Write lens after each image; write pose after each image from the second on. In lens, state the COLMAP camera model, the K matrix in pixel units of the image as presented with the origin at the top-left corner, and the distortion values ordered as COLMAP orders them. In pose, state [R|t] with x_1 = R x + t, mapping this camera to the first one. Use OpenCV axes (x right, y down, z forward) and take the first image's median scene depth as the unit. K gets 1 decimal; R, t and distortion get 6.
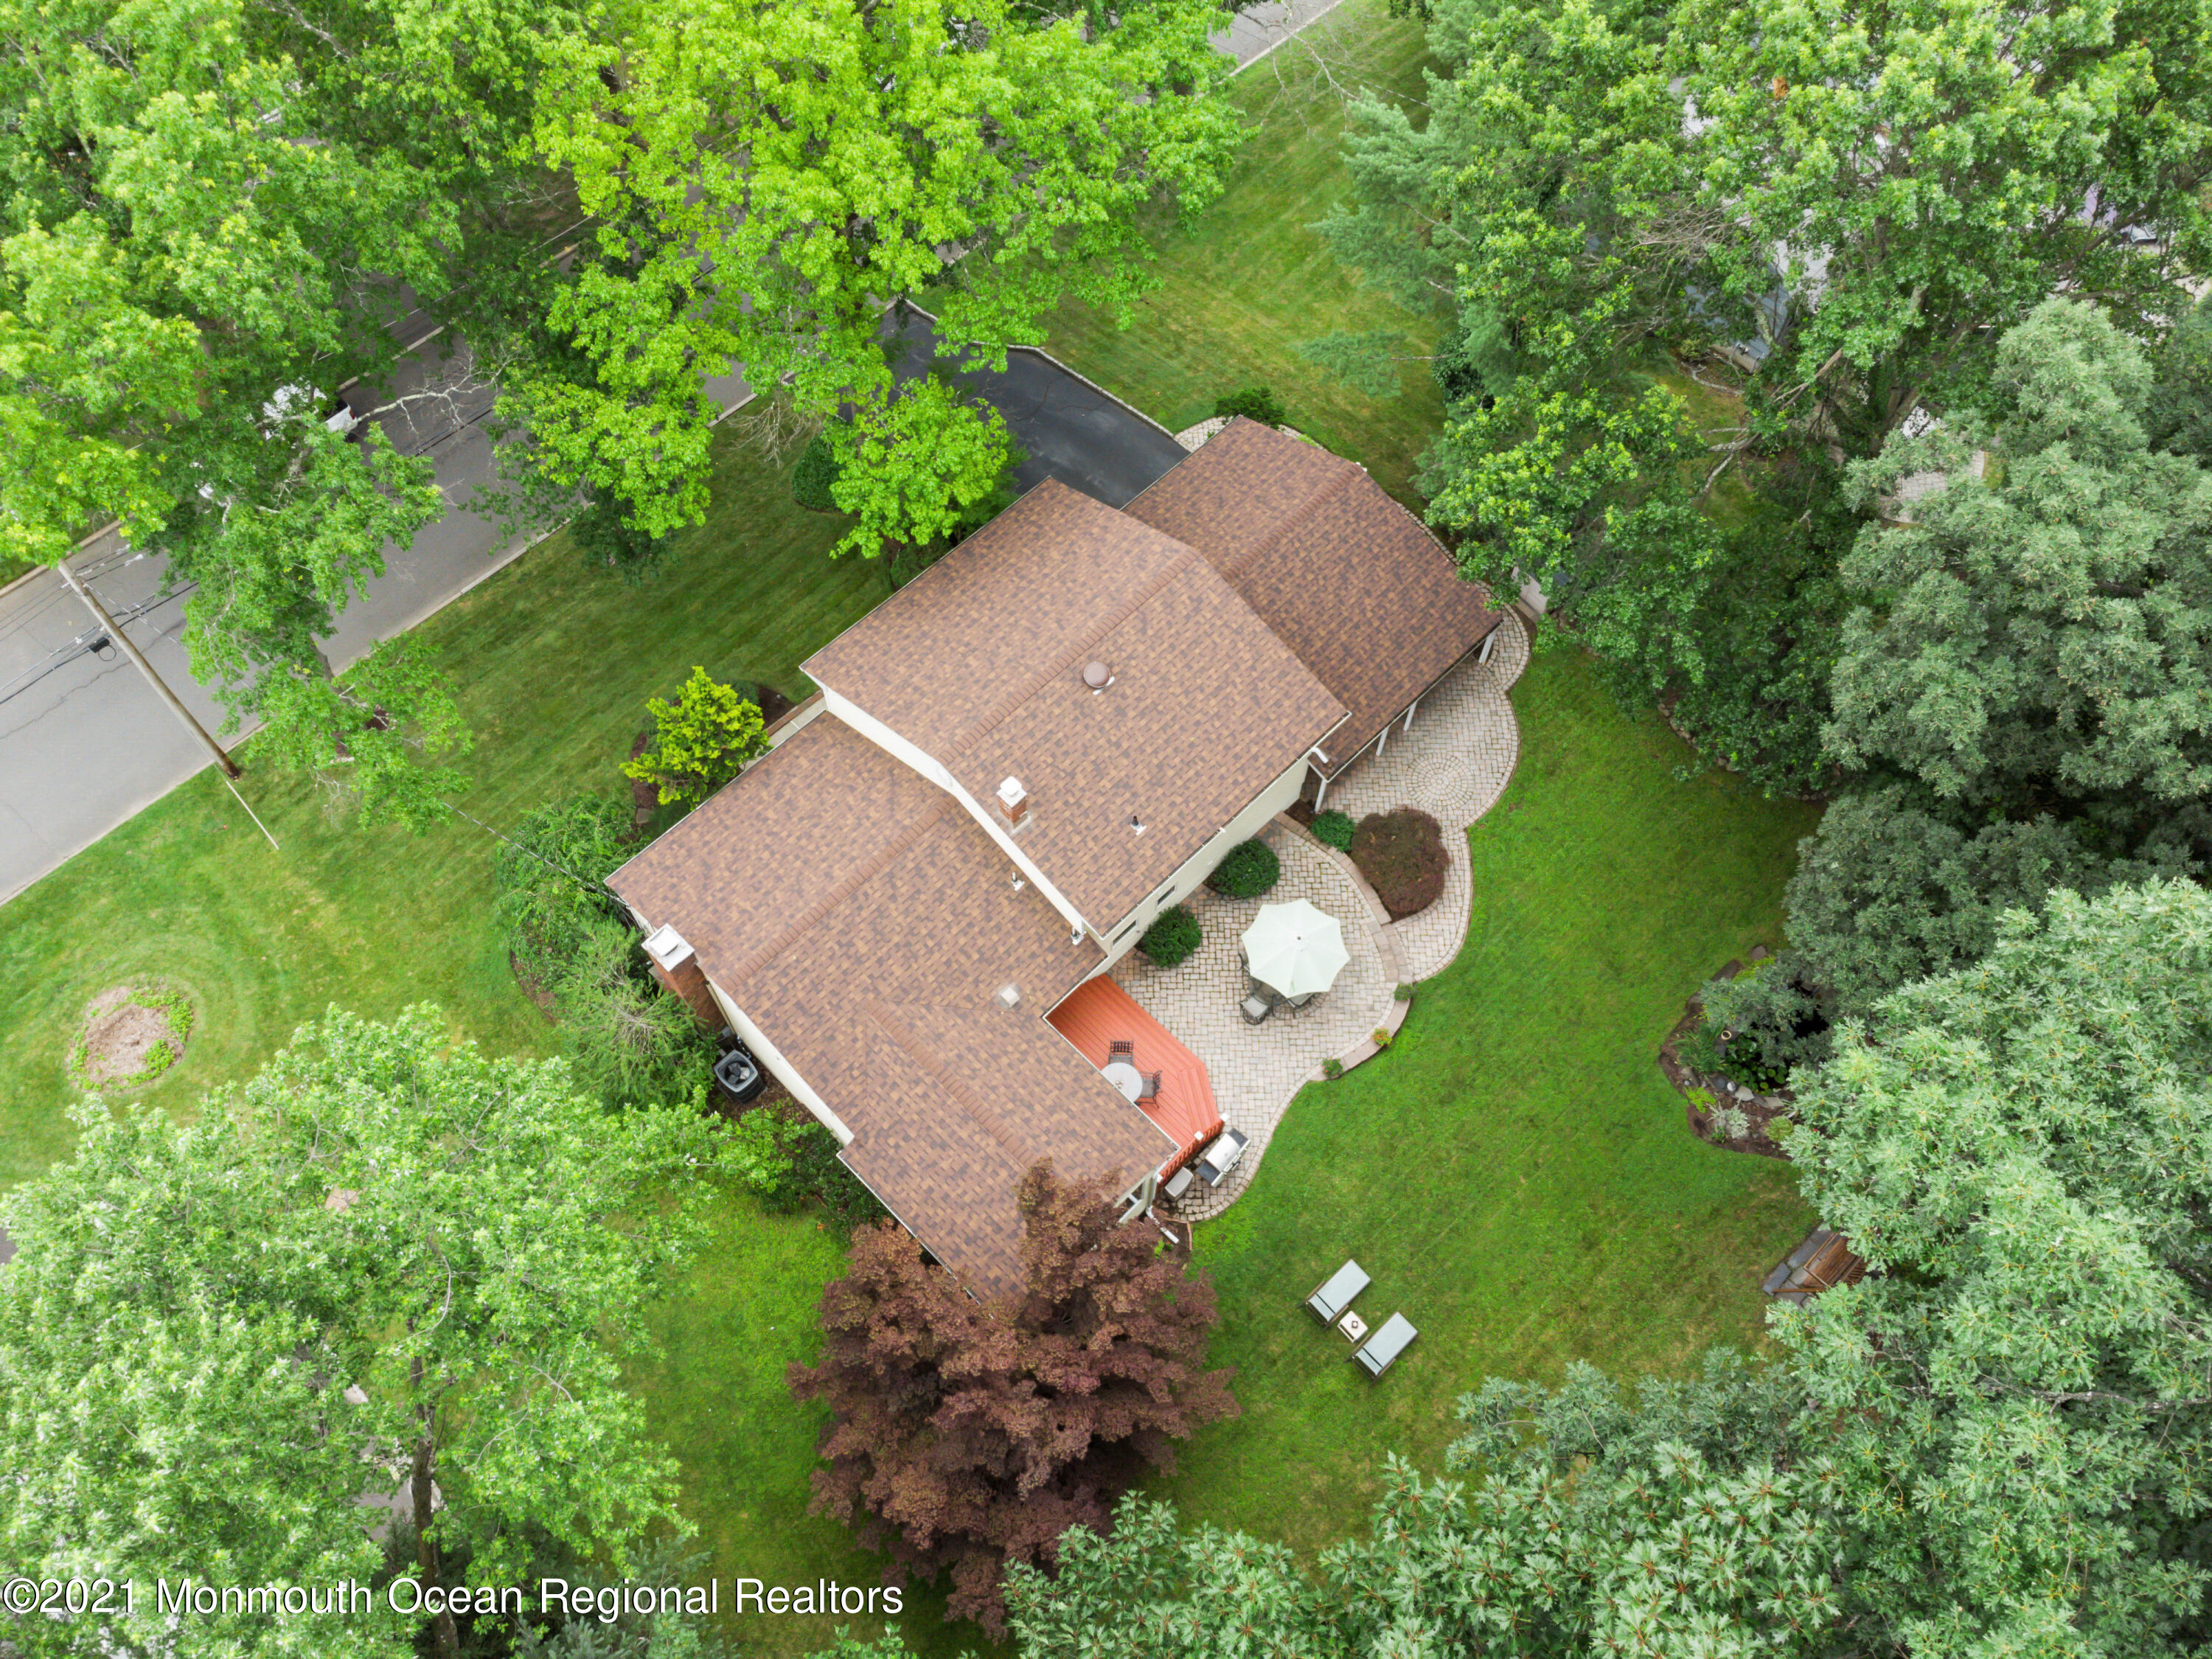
lens RADIAL K [[1609.1, 0, 1106.0], [0, 1609.1, 829.5], [0, 0, 1]] dist [0.008388, 0.005690]
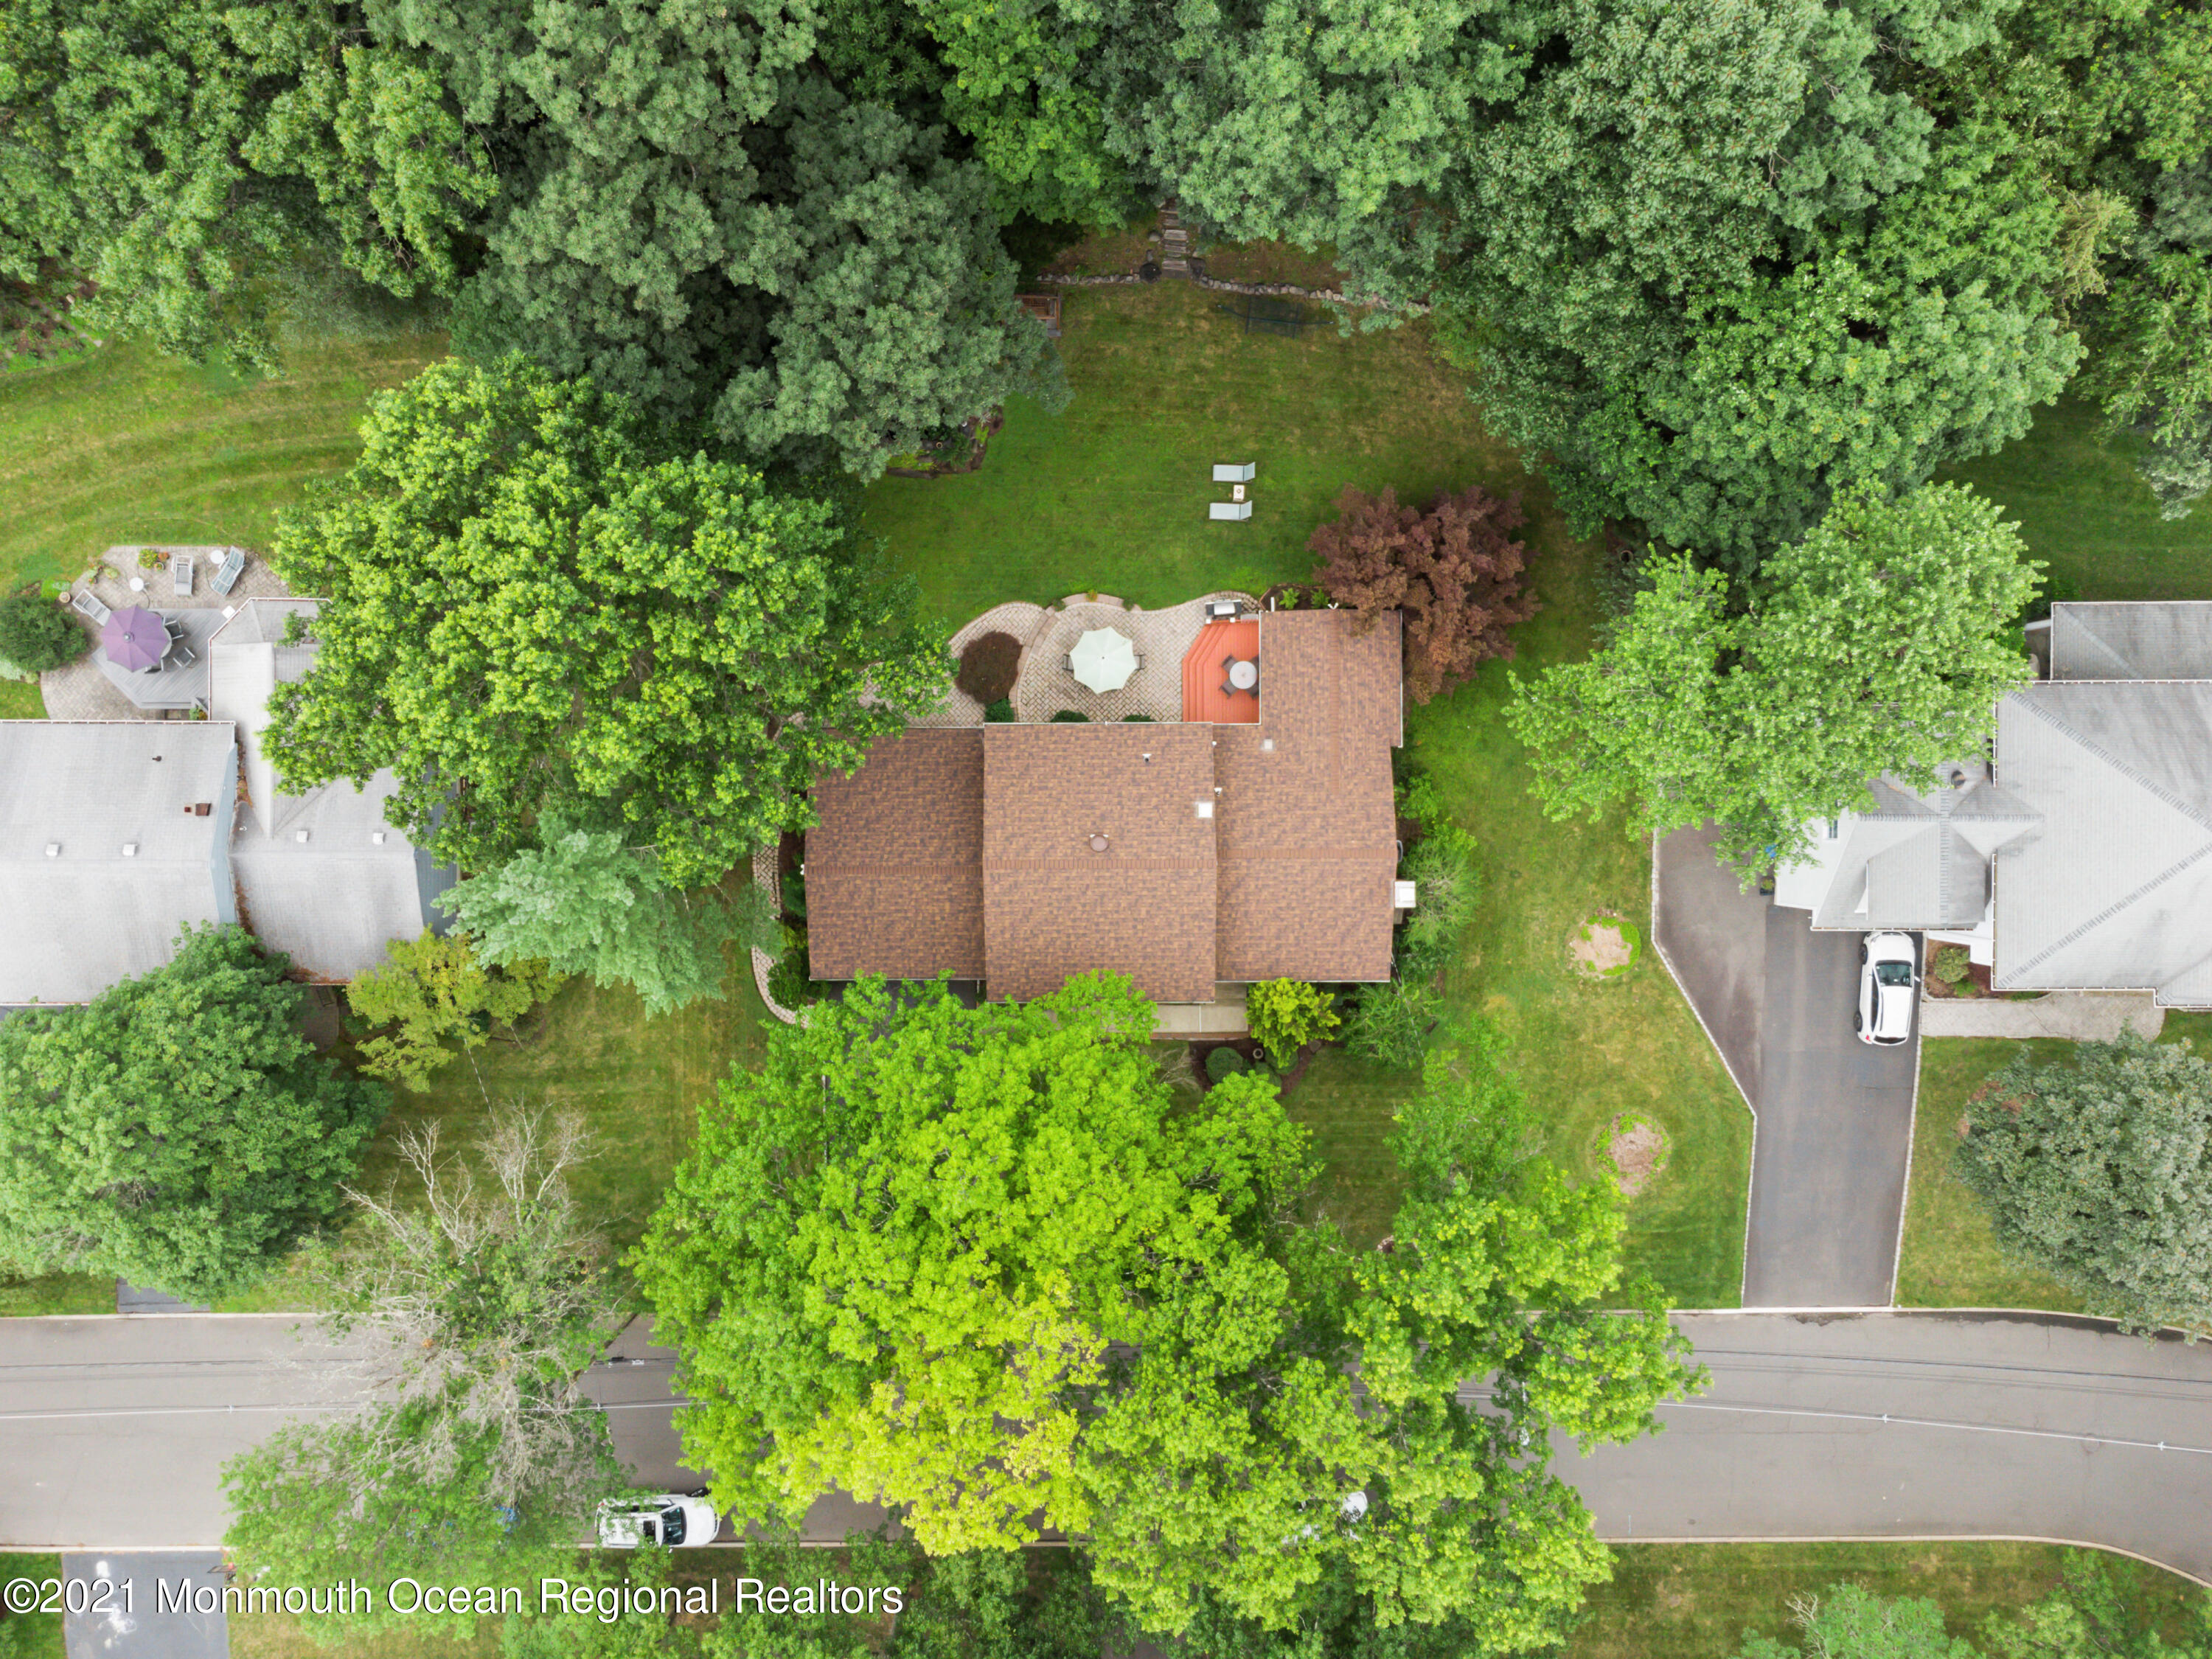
lens RADIAL K [[1609.1, 0, 1106.0], [0, 1609.1, 829.5], [0, 0, 1]] dist [0.008388, 0.005690]
pose [[-0.708039, -0.705730, -0.025041, 0.039137], [0.617246, -0.635713, 0.463547, -0.812101], [-0.343058, 0.312753, 0.885718, -0.386079]]
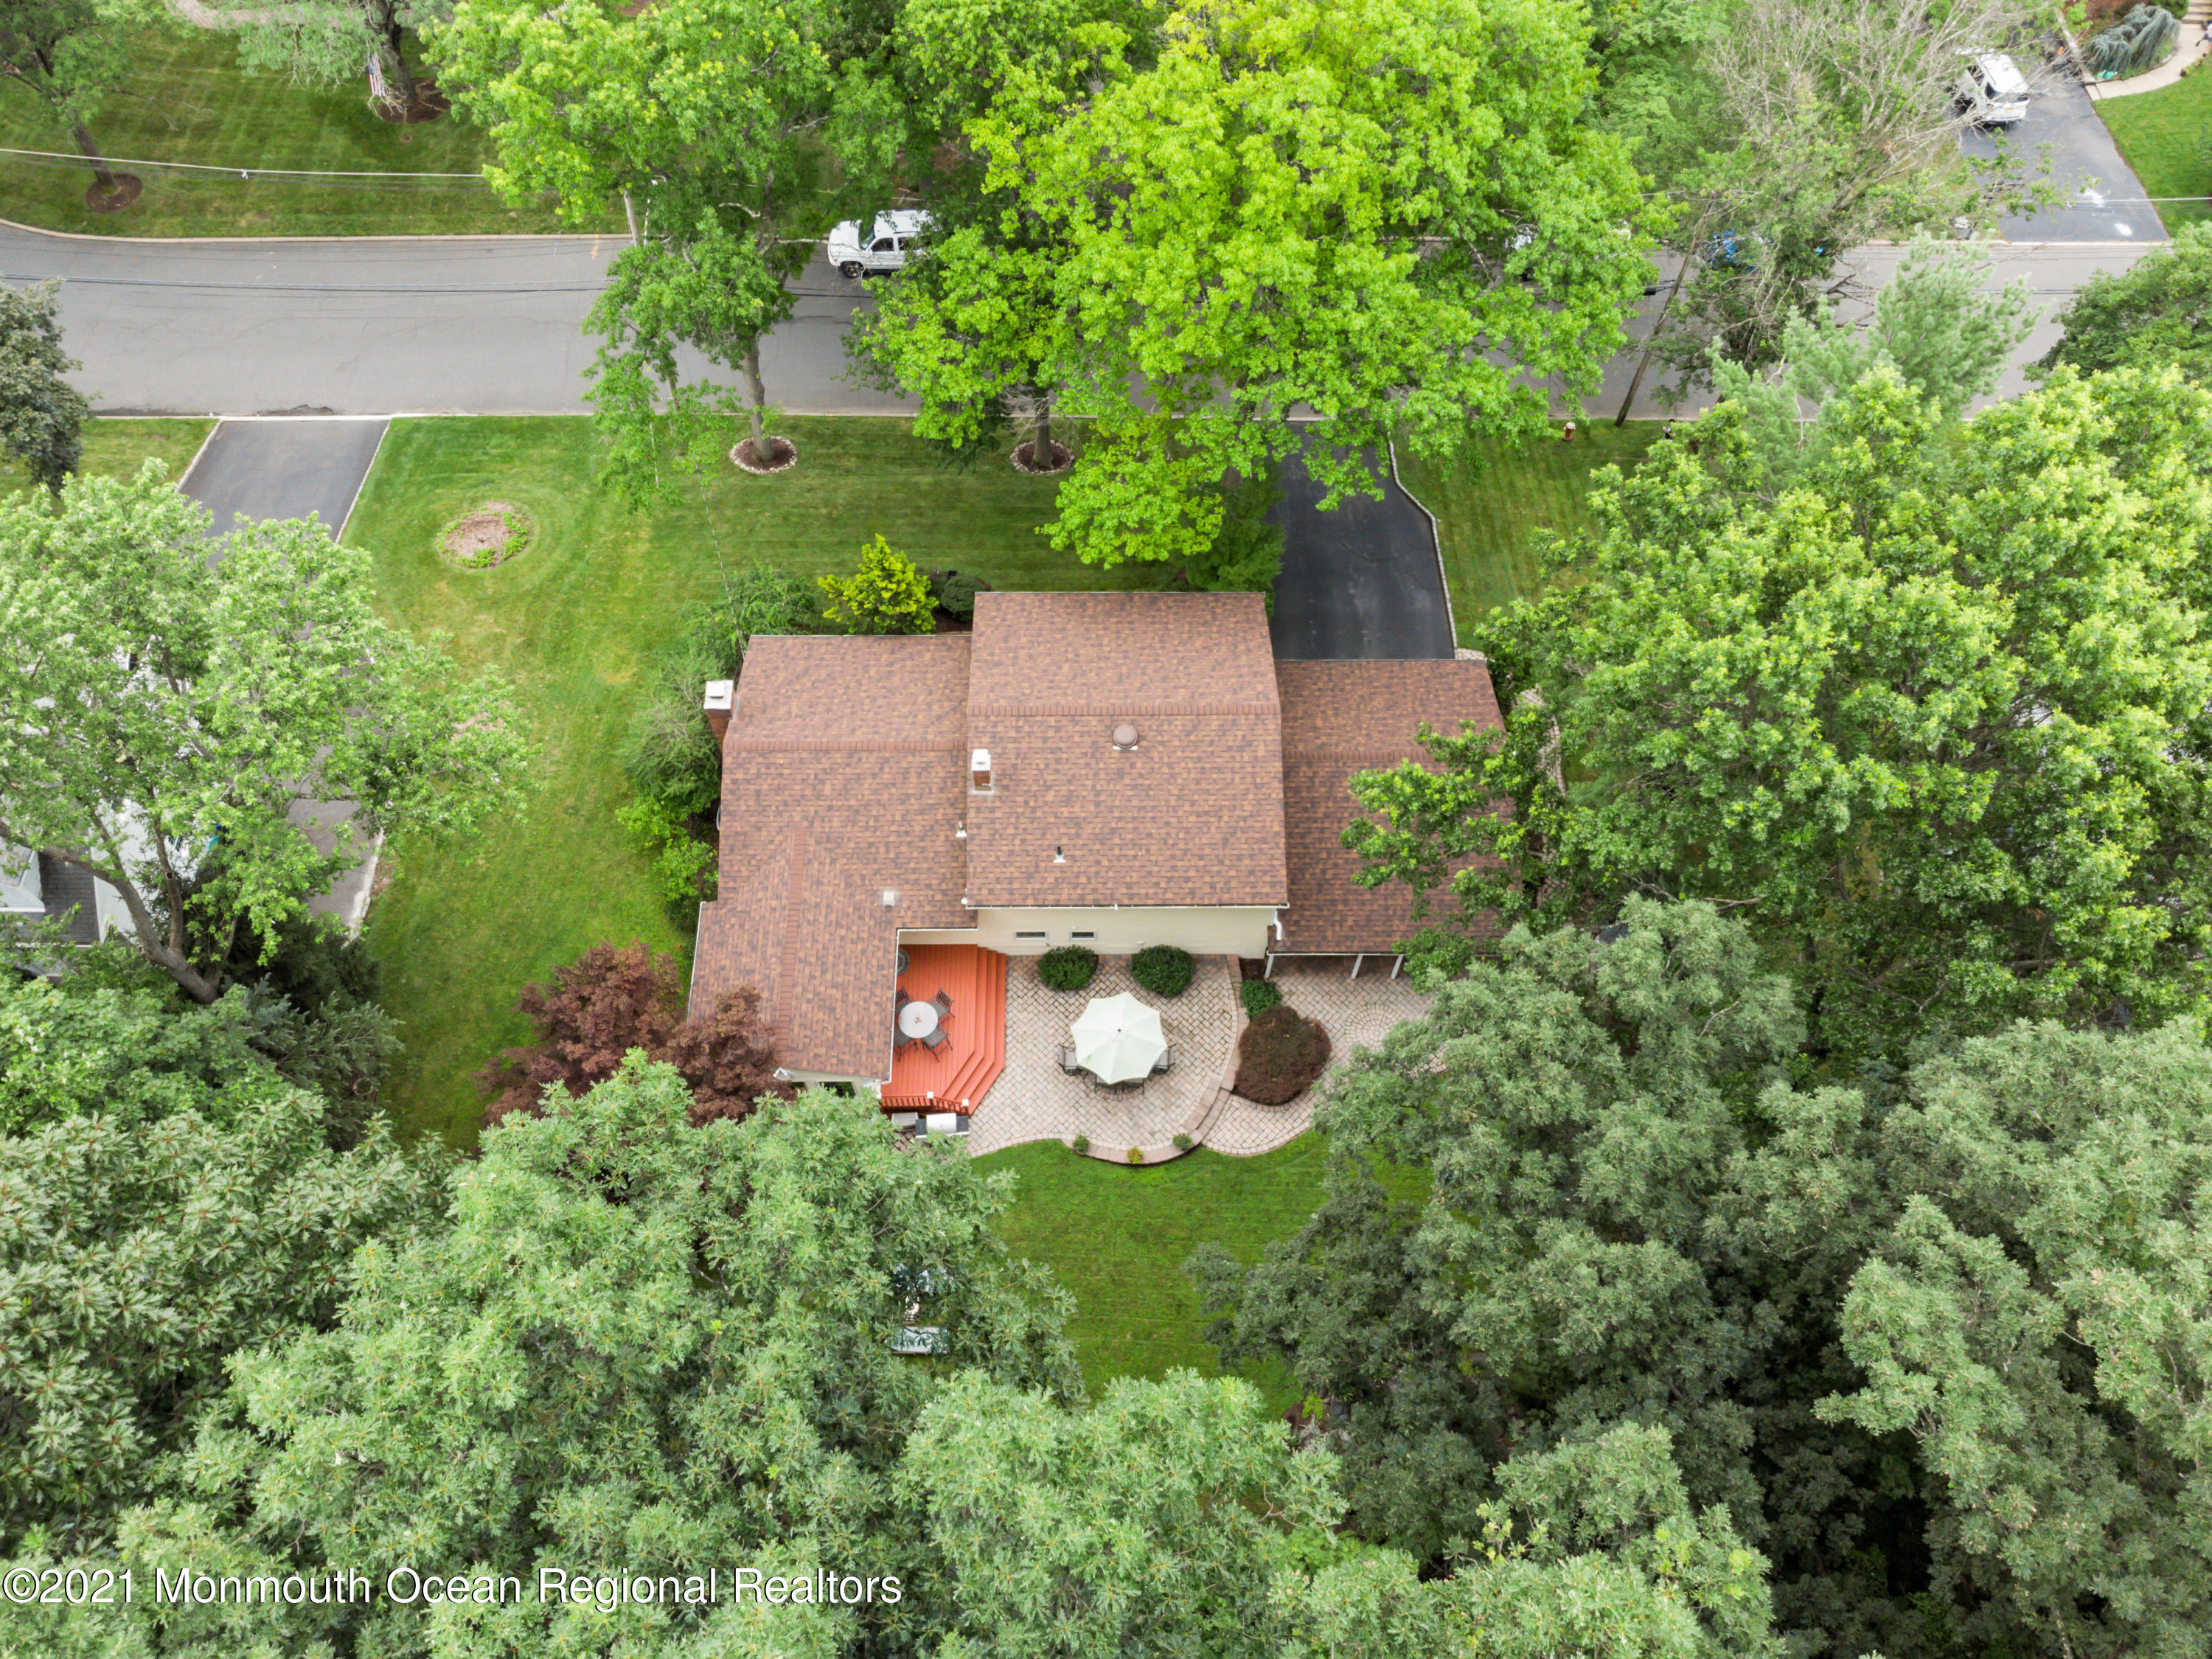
lens RADIAL K [[1609.1, 0, 1106.0], [0, 1609.1, 829.5], [0, 0, 1]] dist [0.008388, 0.005690]
pose [[0.714030, 0.611731, -0.340509, 0.423517], [-0.619756, 0.778521, 0.099033, -0.151995], [0.325676, 0.140320, 0.935011, -0.075243]]
